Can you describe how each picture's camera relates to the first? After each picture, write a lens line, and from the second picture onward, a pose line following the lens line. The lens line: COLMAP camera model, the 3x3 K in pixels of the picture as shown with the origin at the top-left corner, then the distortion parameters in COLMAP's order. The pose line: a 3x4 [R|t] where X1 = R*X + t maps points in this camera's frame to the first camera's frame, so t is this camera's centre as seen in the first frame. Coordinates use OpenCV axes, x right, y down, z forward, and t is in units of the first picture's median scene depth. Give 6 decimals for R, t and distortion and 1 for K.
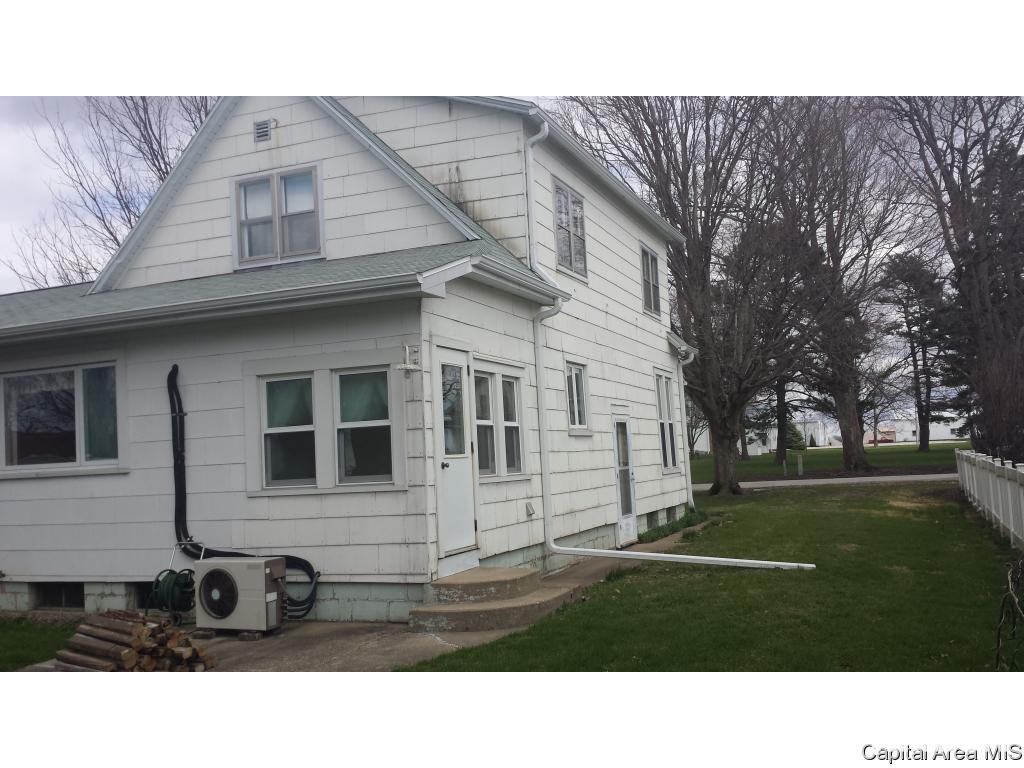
lens RADIAL K [[948.5, 0, 512.0], [0, 948.5, 384.0], [0, 0, 1]] dist [0.134532, -0.299925]
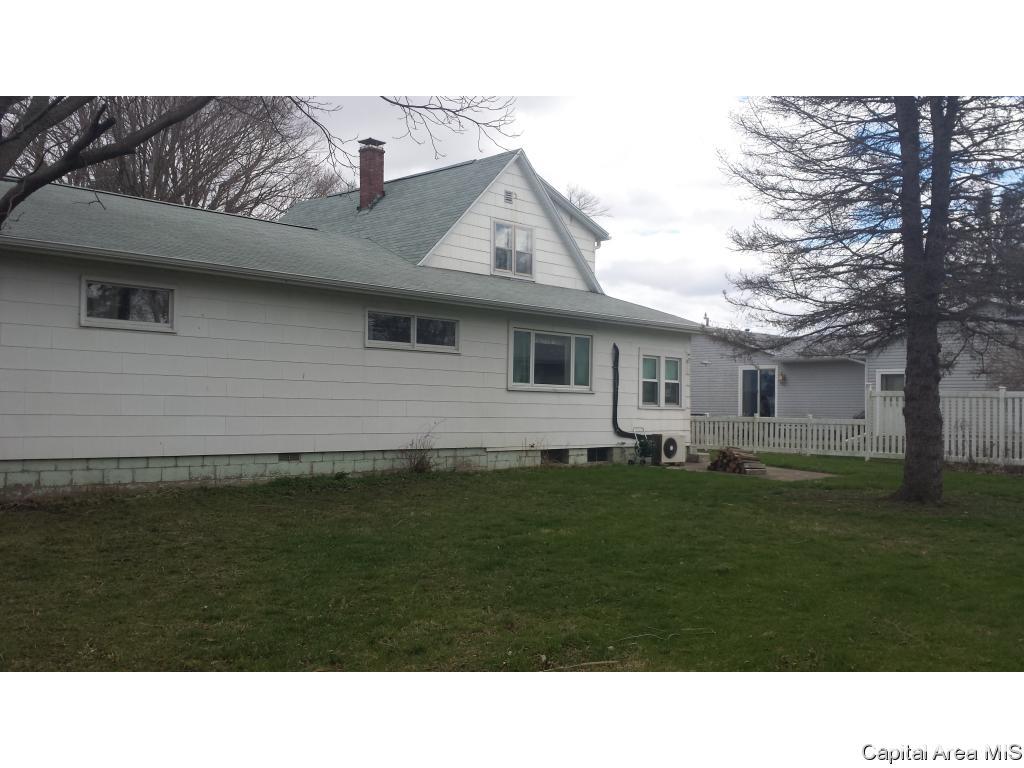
lens RADIAL K [[948.5, 0, 512.0], [0, 948.5, 384.0], [0, 0, 1]] dist [0.134532, -0.299925]
pose [[0.371857, 0.079182, 0.924907, -2.348167], [-0.106237, 0.993439, -0.042337, 0.179230], [-0.922191, -0.082517, 0.377829, 0.428508]]
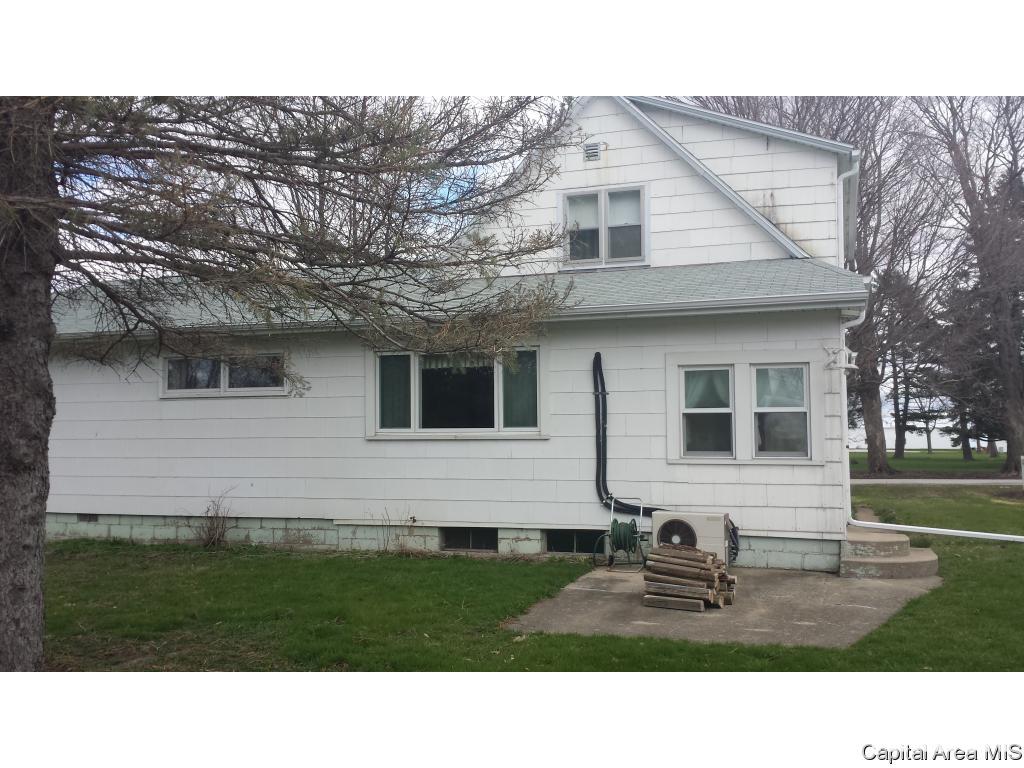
lens RADIAL K [[948.5, 0, 512.0], [0, 948.5, 384.0], [0, 0, 1]] dist [0.134532, -0.299925]
pose [[0.997228, 0.051405, 0.053785, -0.527260], [-0.051947, 0.998612, 0.008718, 0.015130], [-0.053262, -0.011487, 0.998514, -0.198632]]
